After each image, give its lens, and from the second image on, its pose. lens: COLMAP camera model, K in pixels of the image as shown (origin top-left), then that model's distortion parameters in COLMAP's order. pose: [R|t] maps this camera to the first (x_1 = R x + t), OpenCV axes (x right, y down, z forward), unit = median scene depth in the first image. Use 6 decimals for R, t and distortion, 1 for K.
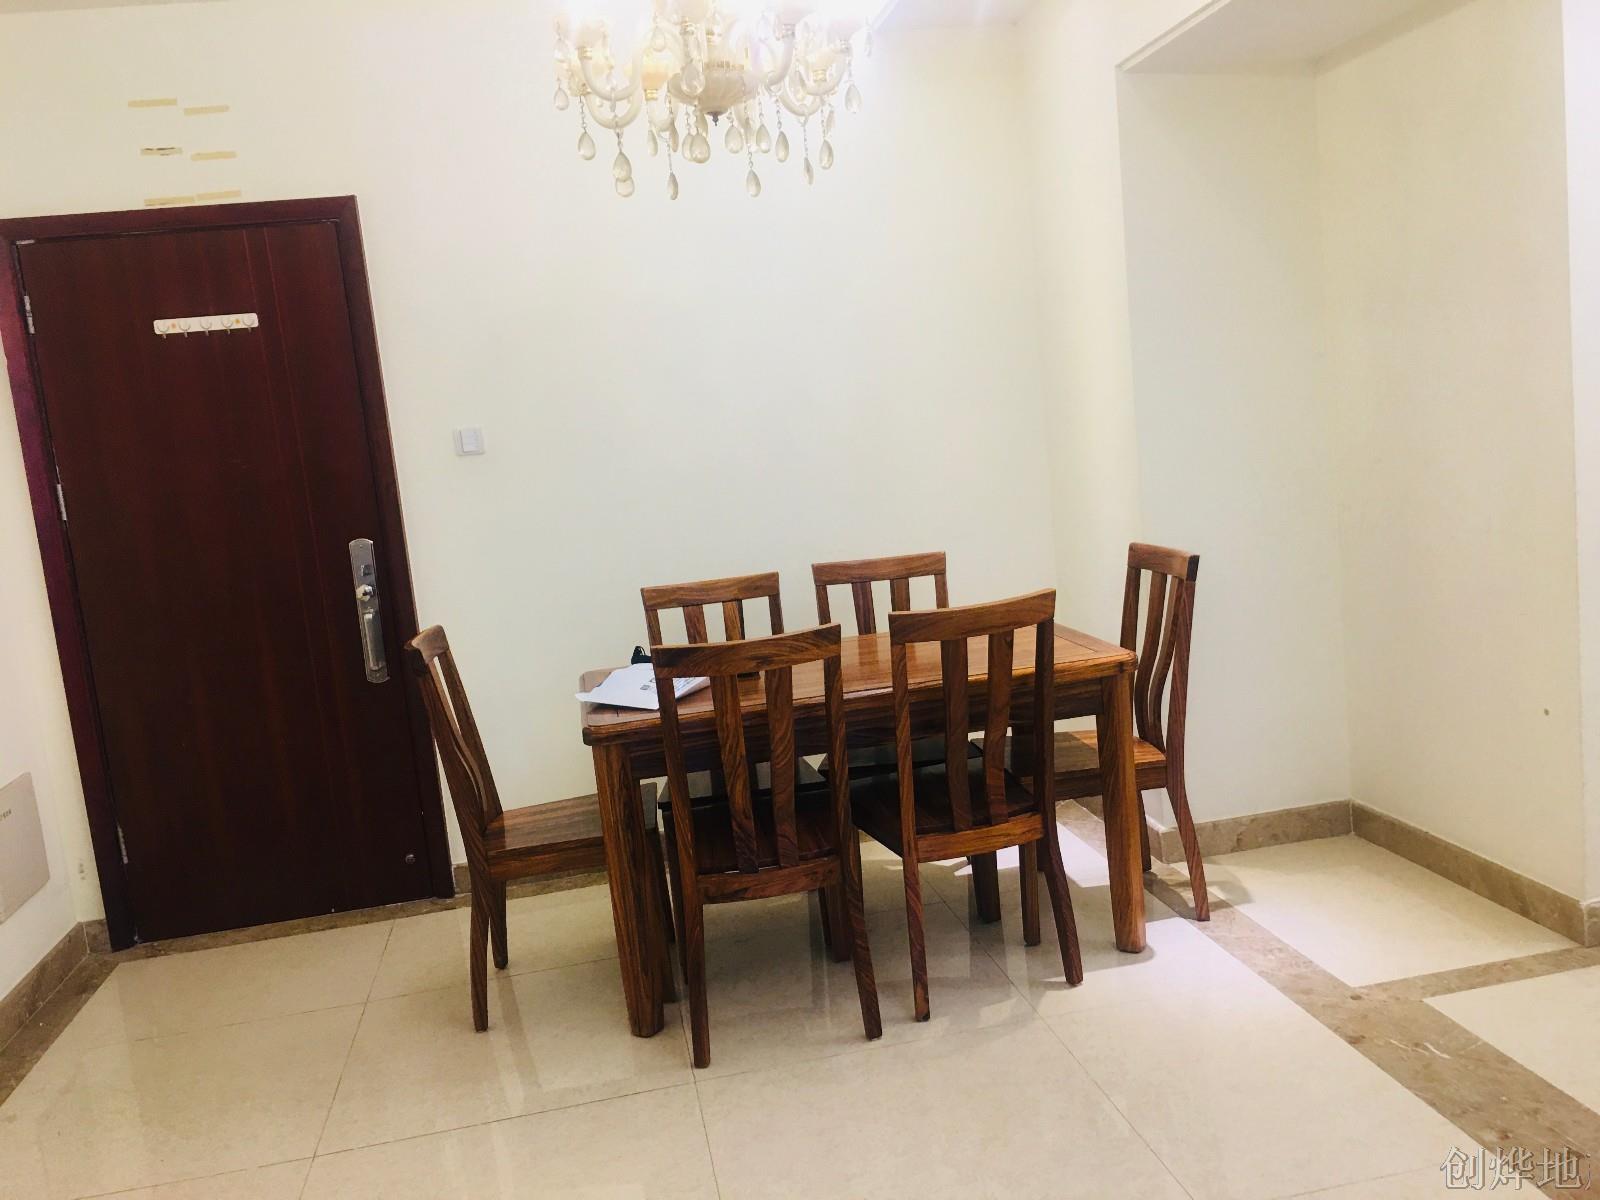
lens RADIAL K [[1349.9, 0, 809.9], [0, 1349.9, 604.6], [0, 0, 1]] dist [0.018166, -0.016384]
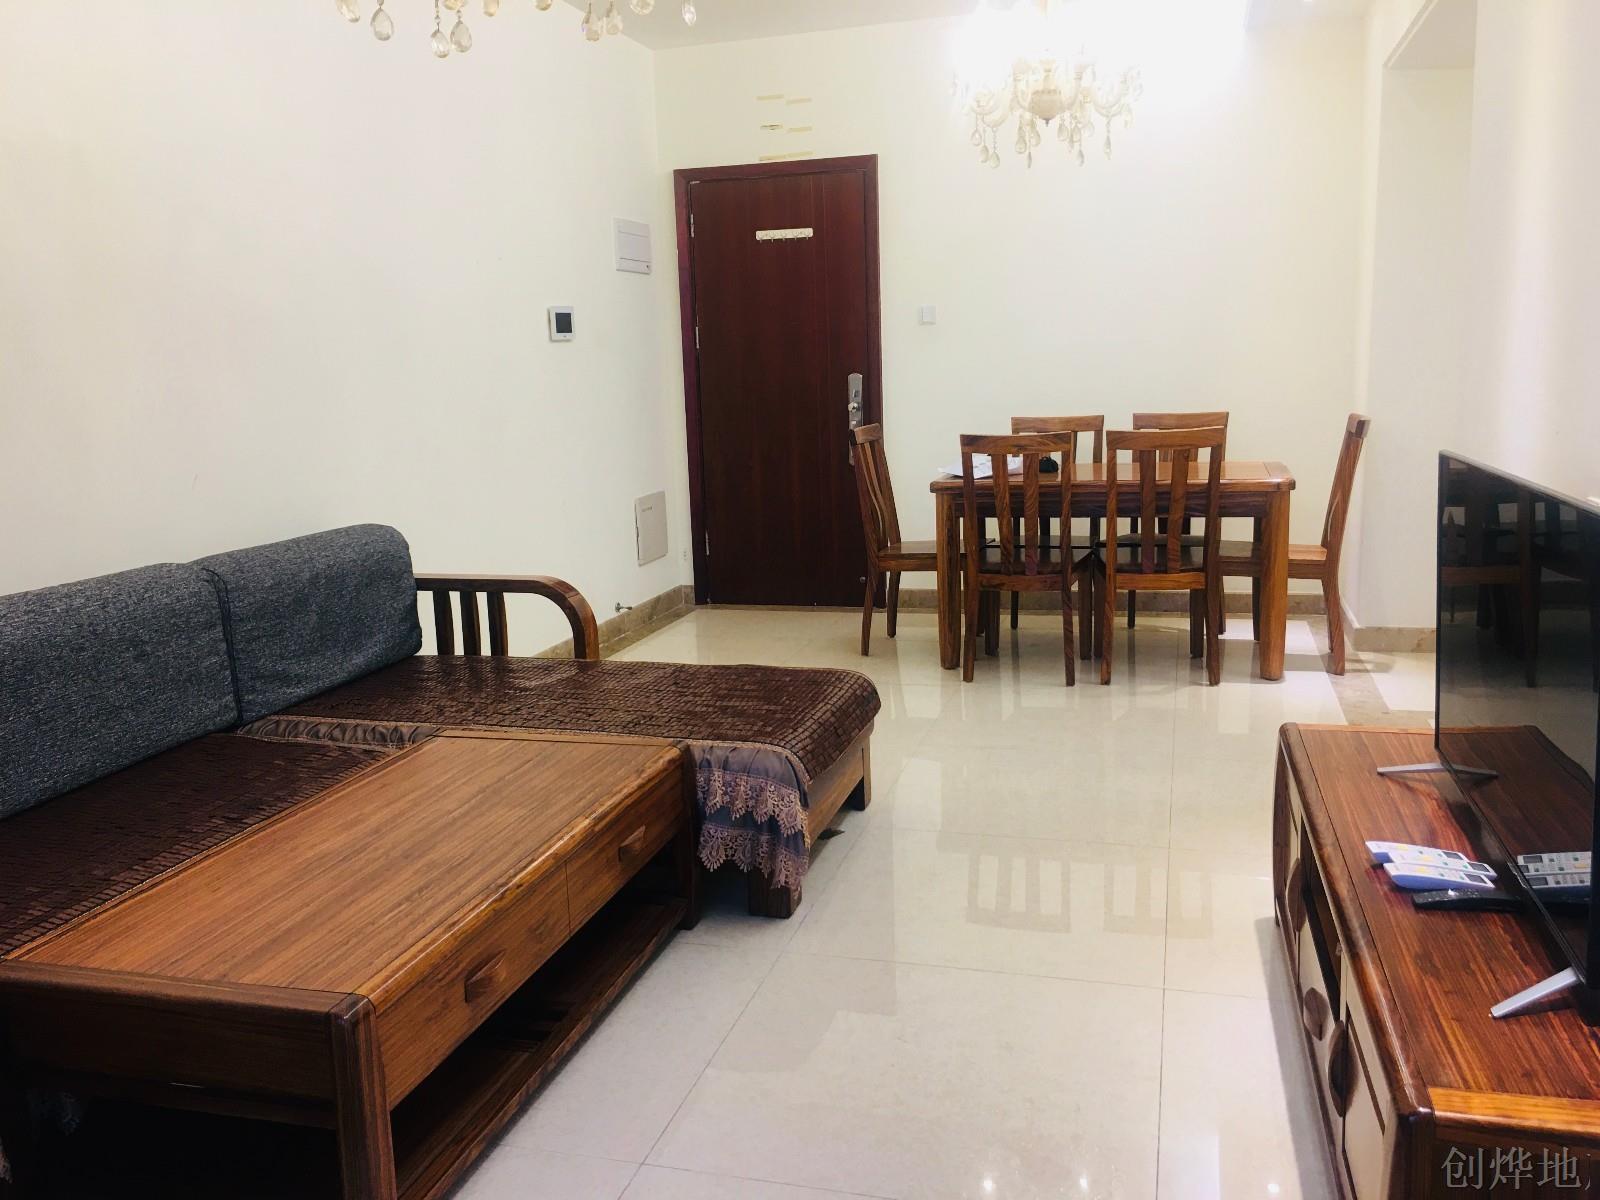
lens RADIAL K [[1349.9, 0, 796.5], [0, 1349.9, 599.8], [0, 0, 1]] dist [0.018166, -0.016384]
pose [[0.890121, 0.146484, -0.431541, 0.346224], [-0.114485, 0.988442, 0.099376, 0.068113], [0.441110, -0.039051, 0.896603, -0.489678]]
